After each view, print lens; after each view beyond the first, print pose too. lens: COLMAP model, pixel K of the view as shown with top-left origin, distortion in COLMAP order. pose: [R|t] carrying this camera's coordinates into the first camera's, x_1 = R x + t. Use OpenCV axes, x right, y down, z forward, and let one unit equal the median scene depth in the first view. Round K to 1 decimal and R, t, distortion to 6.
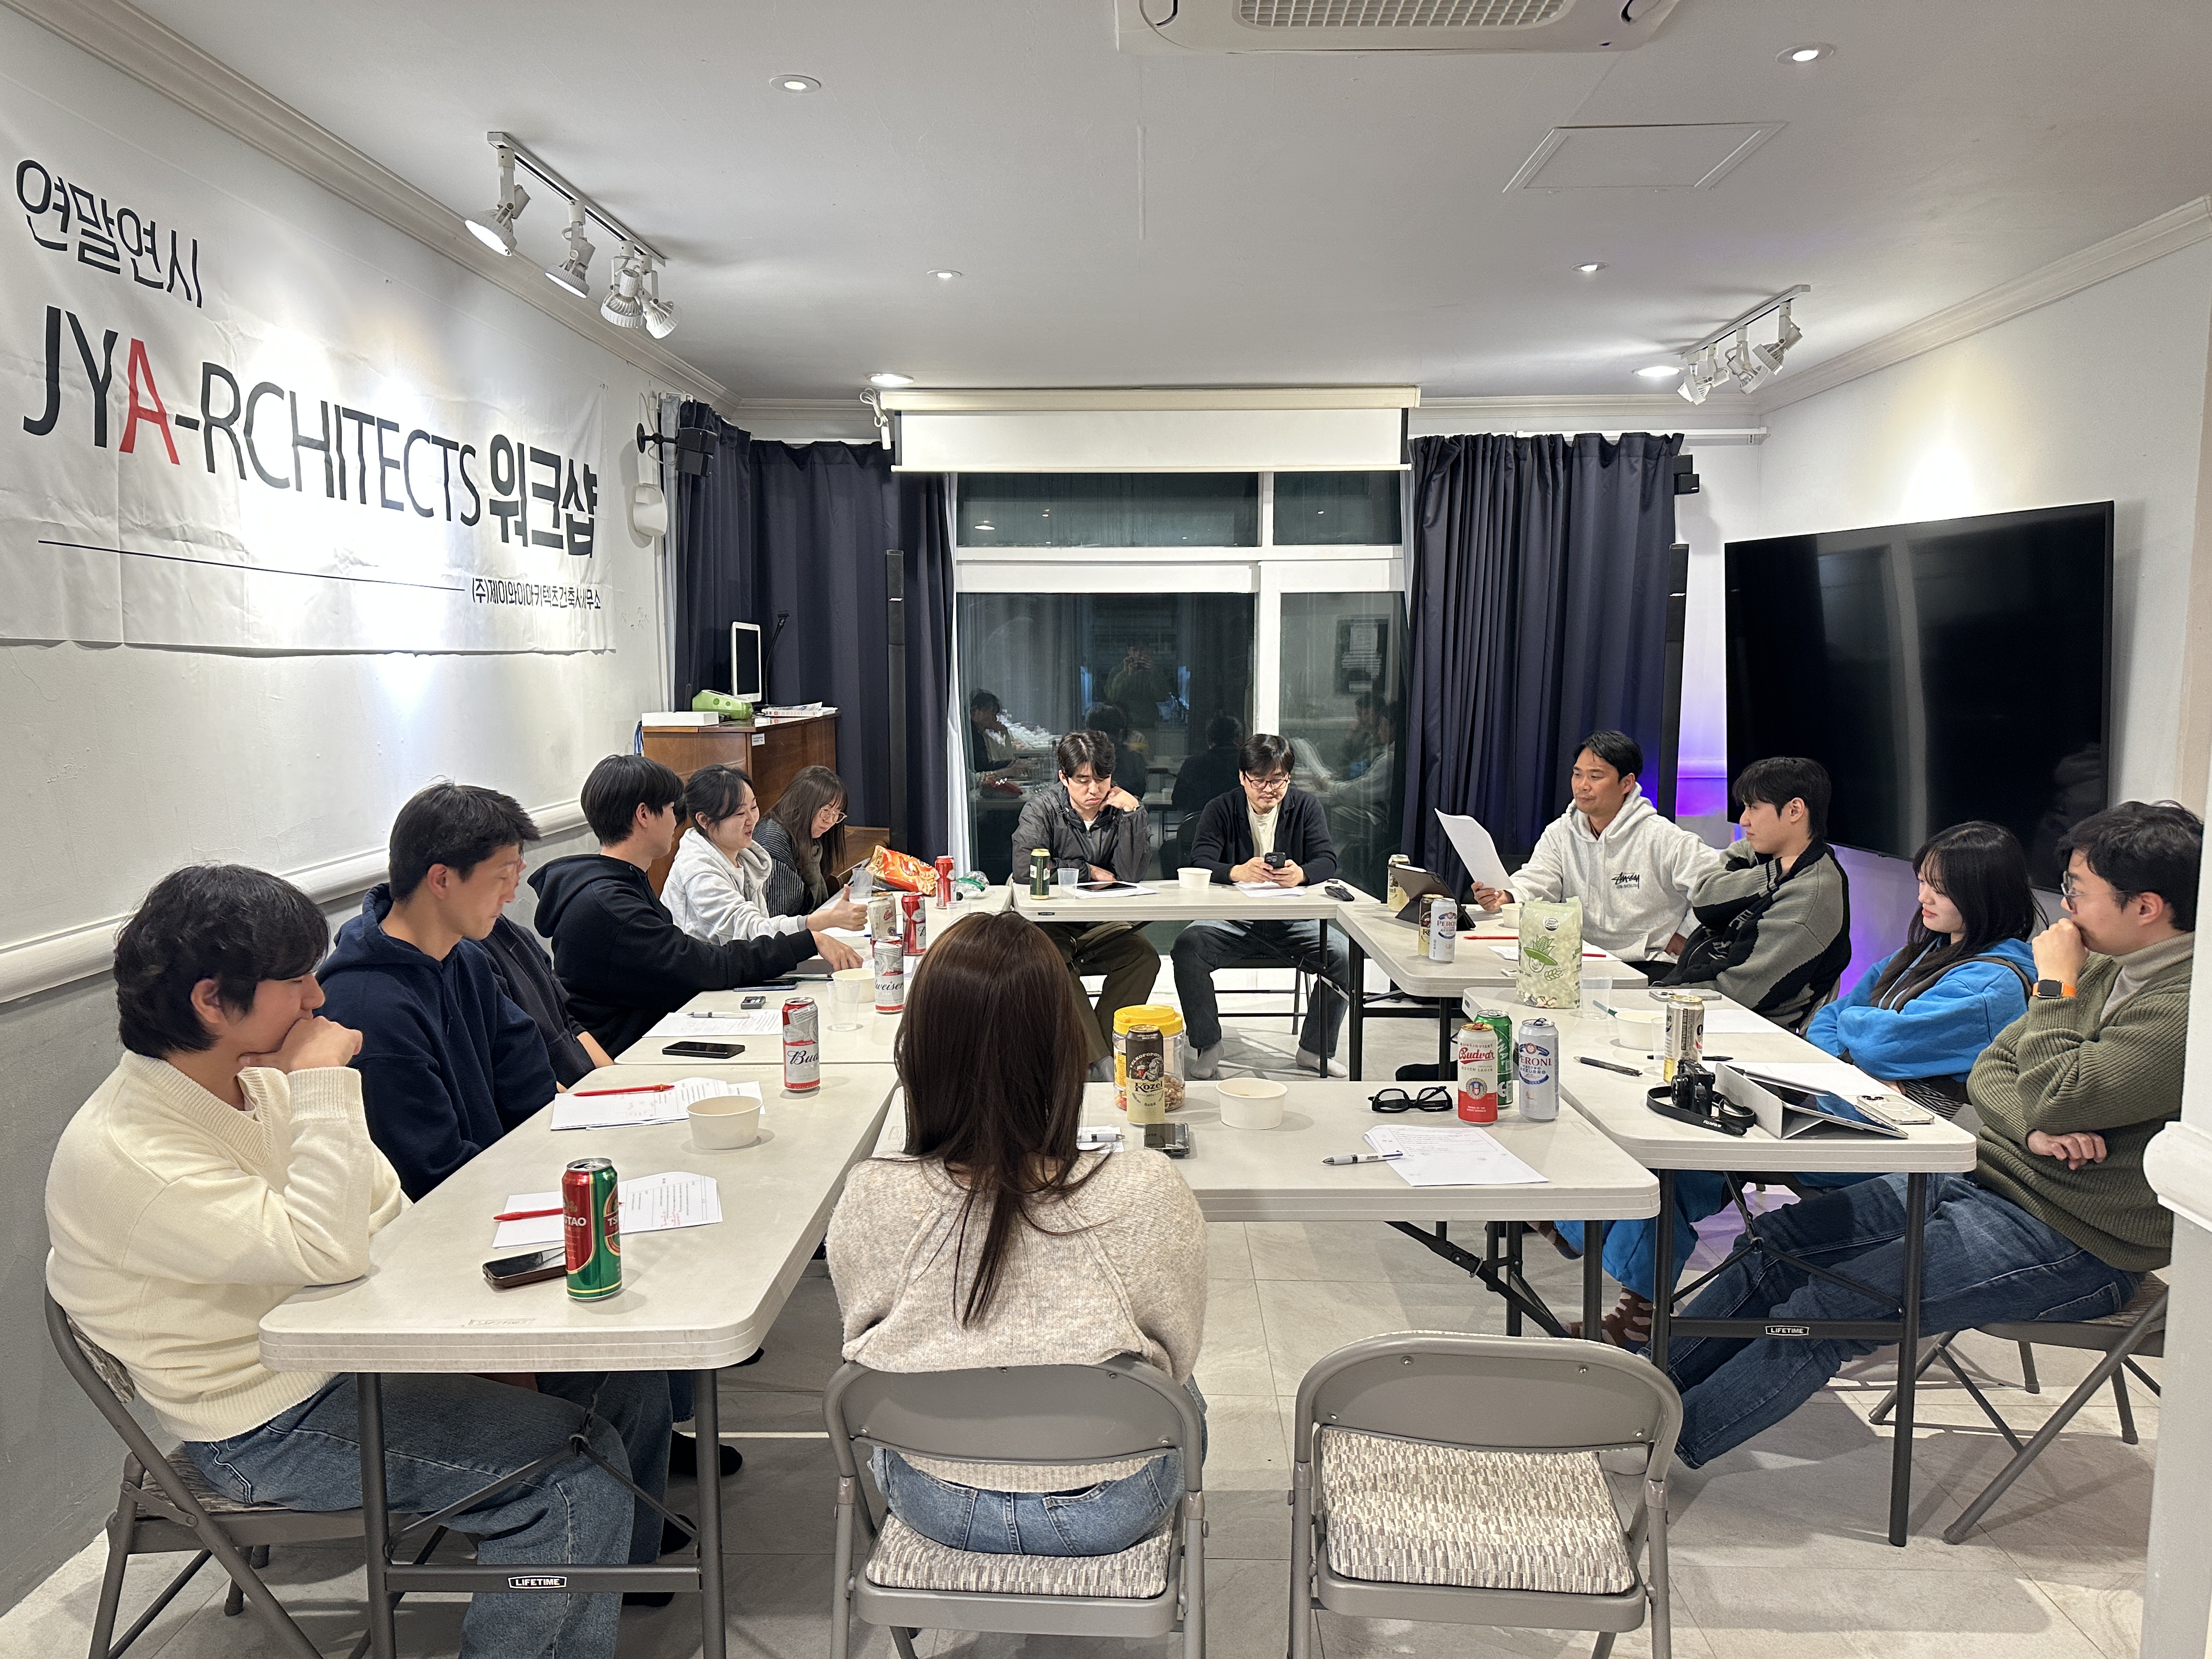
lens RADIAL K [[1563.0, 0, 1106.0], [0, 1563.0, 829.5], [0, 0, 1]] dist [0.005313, -0.001702]
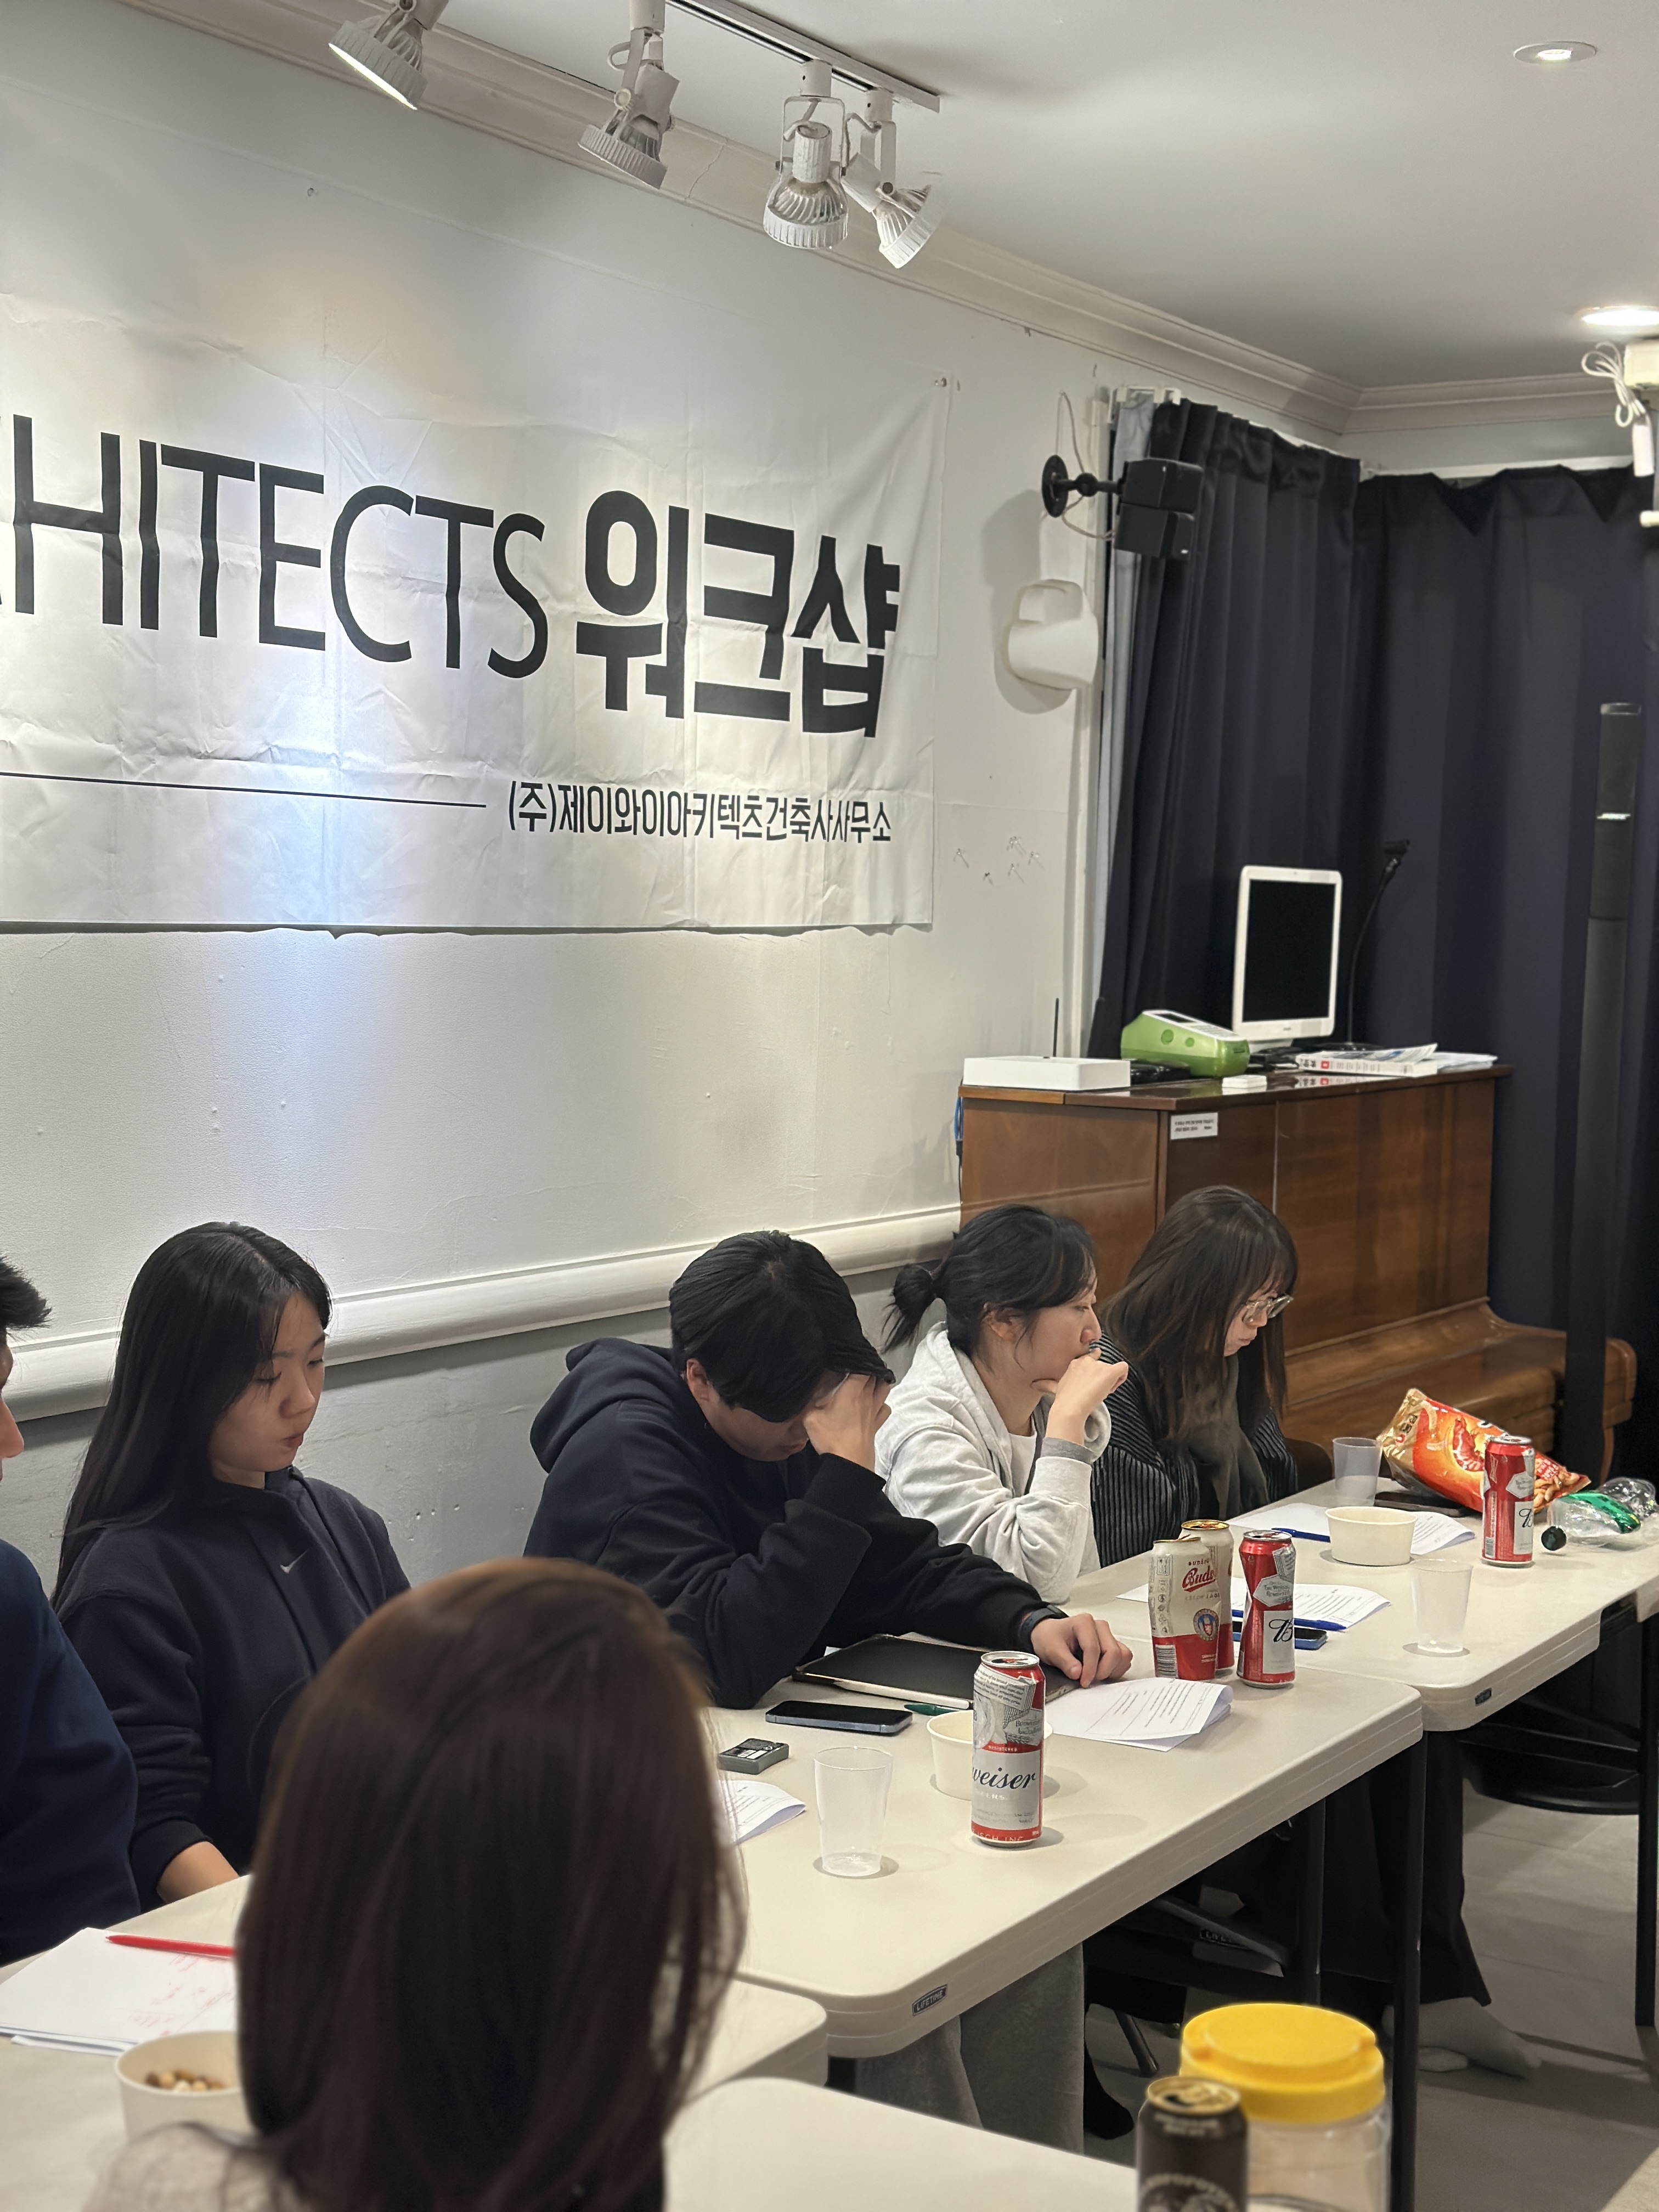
lens RADIAL K [[3091.0, 0, 831.3], [0, 3091.0, 1028.5], [0, 0, 1]] dist [0.332486, -0.625725]
pose [[0.864418, 0.039685, -0.501205, 0.195826], [-0.076286, 0.995691, -0.052730, -0.041297], [0.496953, 0.083816, 0.863720, 0.220922]]
